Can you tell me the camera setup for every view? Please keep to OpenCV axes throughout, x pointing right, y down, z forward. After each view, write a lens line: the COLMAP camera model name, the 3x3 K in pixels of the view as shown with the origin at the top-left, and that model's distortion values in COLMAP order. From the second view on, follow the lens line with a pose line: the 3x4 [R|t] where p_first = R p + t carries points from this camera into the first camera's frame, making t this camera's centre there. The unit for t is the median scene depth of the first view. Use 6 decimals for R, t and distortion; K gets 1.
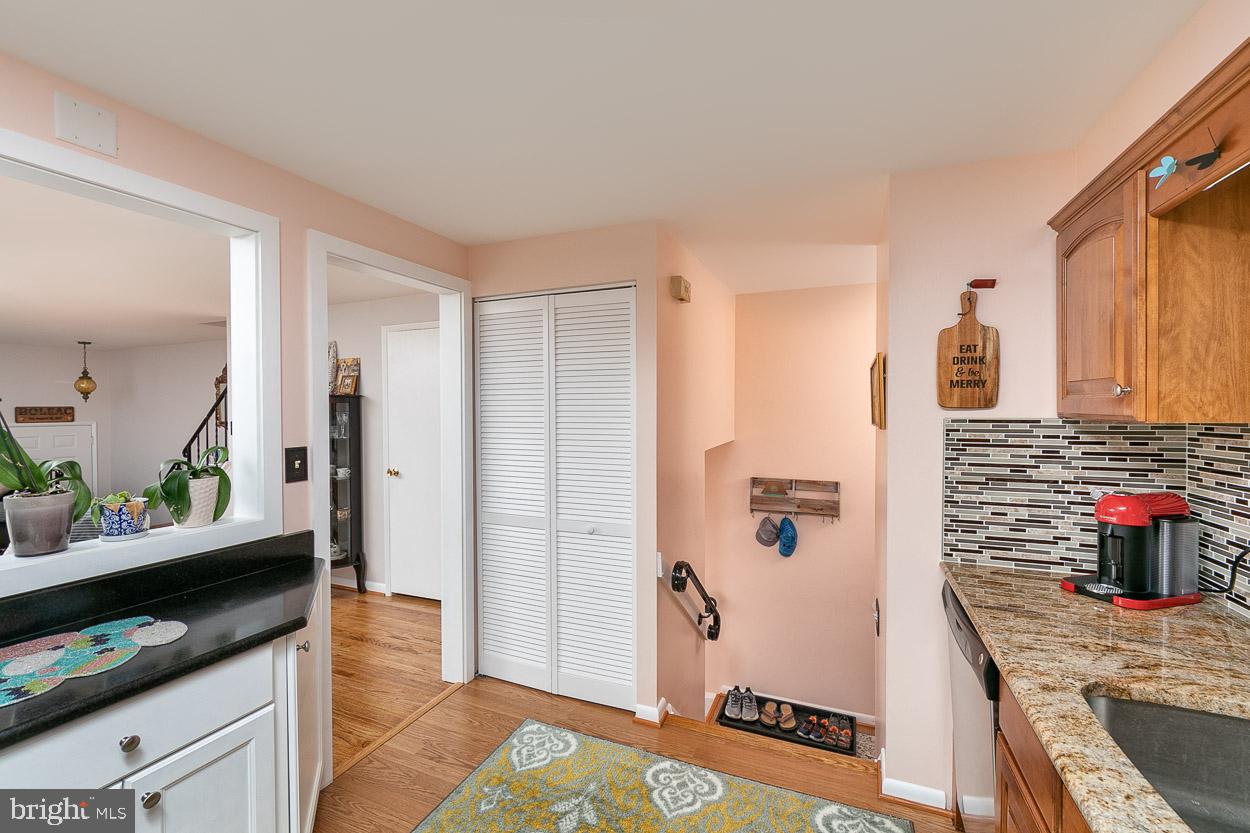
lens RADIAL K [[533.3, 0, 625.0], [0, 533.3, 416.5], [0, 0, 1]] dist [-0.001482, 0.000129]
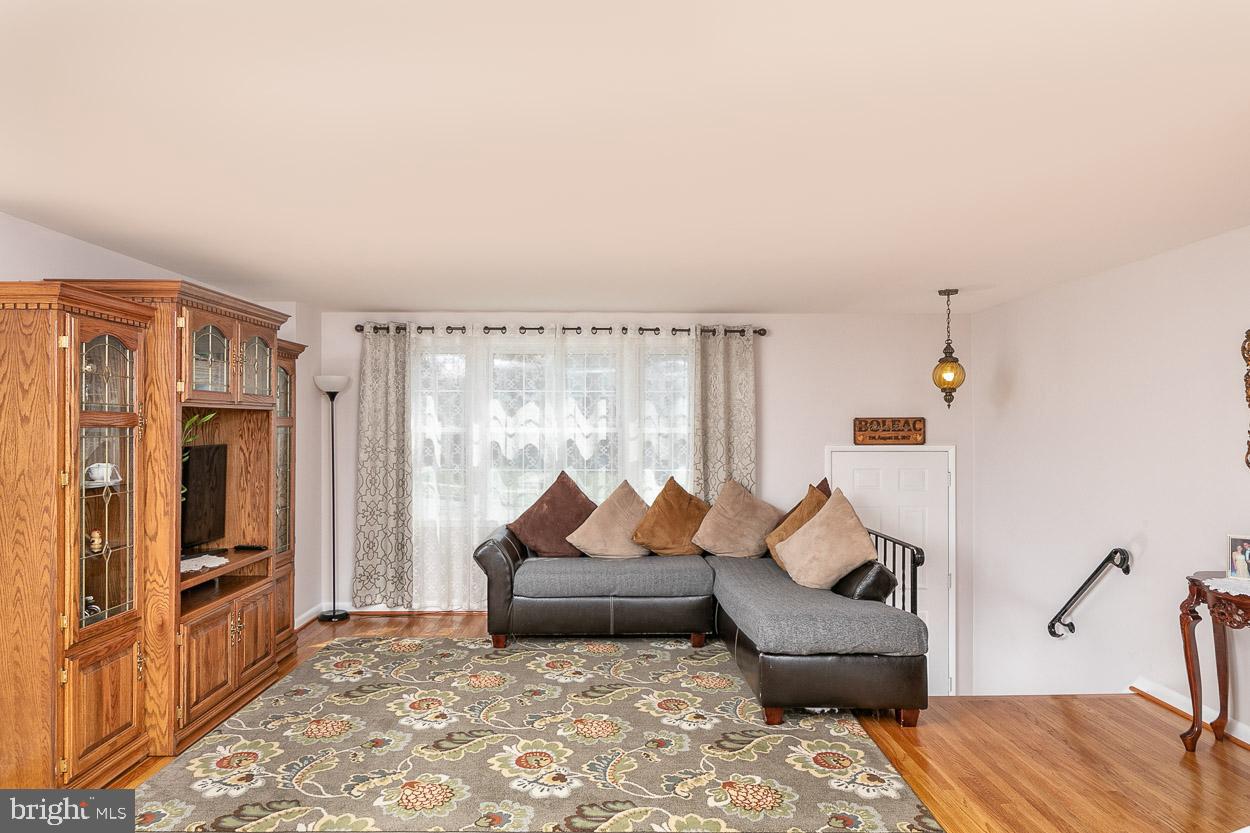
lens RADIAL K [[760.1, 0, 617.2], [0, 760.1, 420.5], [0, 0, 1]] dist [-0.000714, -0.000444]
pose [[0.407787, -0.003379, -0.913071, -1.651166], [-0.013785, 0.999856, -0.009856, -0.010855], [0.912973, 0.016606, 0.407682, 1.427546]]
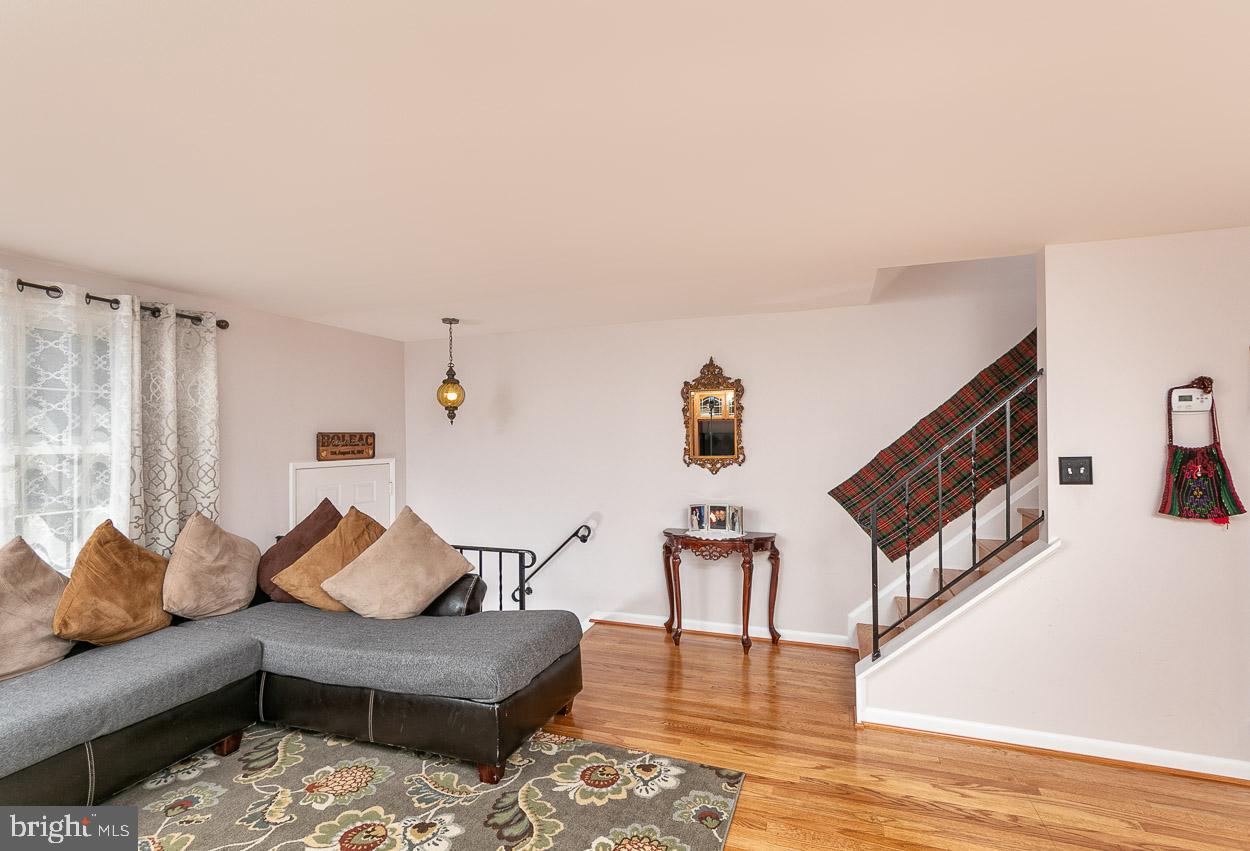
lens RADIAL K [[573.8, 0, 629.4], [0, 573.8, 432.7], [0, 0, 1]] dist [-0.000696, -0.000125]
pose [[0.997749, -0.002574, 0.067008, -2.995822], [0.004178, 0.999708, -0.023816, -0.006820], [-0.066927, 0.024042, 0.997468, 1.280145]]
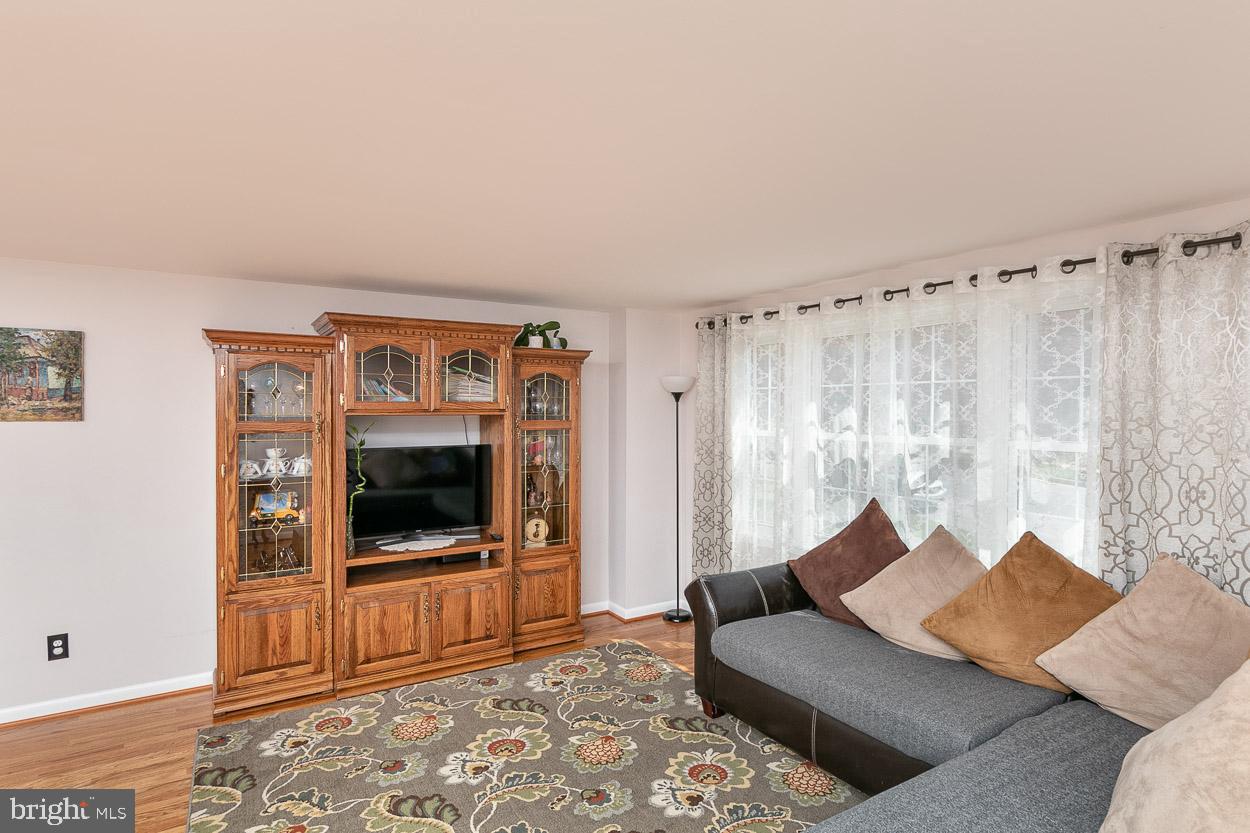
lens RADIAL K [[647.4, 0, 614.1], [0, 647.4, 415.7], [0, 0, 1]] dist [0.001867, -0.000783]
pose [[-0.576636, 0.007783, -0.816964, -2.589693], [-0.011600, 0.999776, 0.017713, -0.086522], [0.816919, 0.019691, -0.576416, 2.859346]]
